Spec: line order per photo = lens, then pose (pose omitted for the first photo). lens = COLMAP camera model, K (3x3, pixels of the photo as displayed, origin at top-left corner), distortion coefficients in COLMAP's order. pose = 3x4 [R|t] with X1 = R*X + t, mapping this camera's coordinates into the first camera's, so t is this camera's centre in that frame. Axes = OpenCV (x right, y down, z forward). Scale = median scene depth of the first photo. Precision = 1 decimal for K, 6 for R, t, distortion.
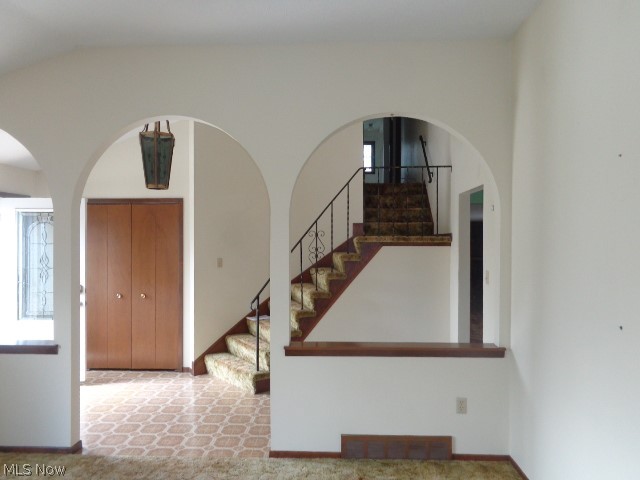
lens RADIAL K [[480.7, 0, 320.0], [0, 480.7, 240.0], [0, 0, 1]] dist [0.003315, -0.002490]
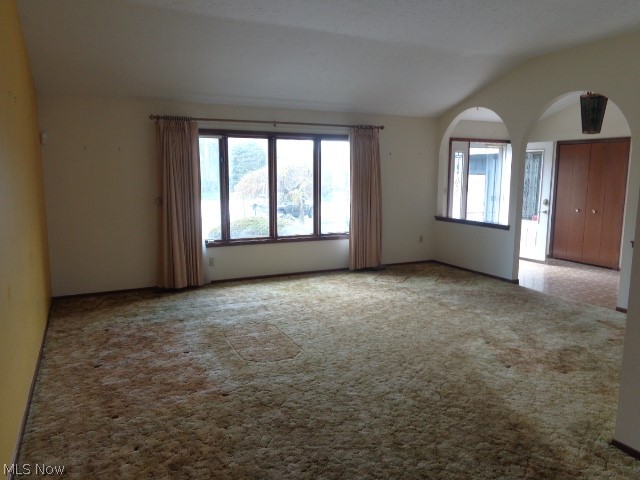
lens RADIAL K [[480.7, 0, 320.0], [0, 480.7, 240.0], [0, 0, 1]] dist [0.003315, -0.002490]
pose [[0.492980, 0.132208, -0.859937, 0.547381], [-0.012061, 0.989331, 0.145187, 0.009623], [0.869957, -0.061203, 0.489315, -0.432906]]
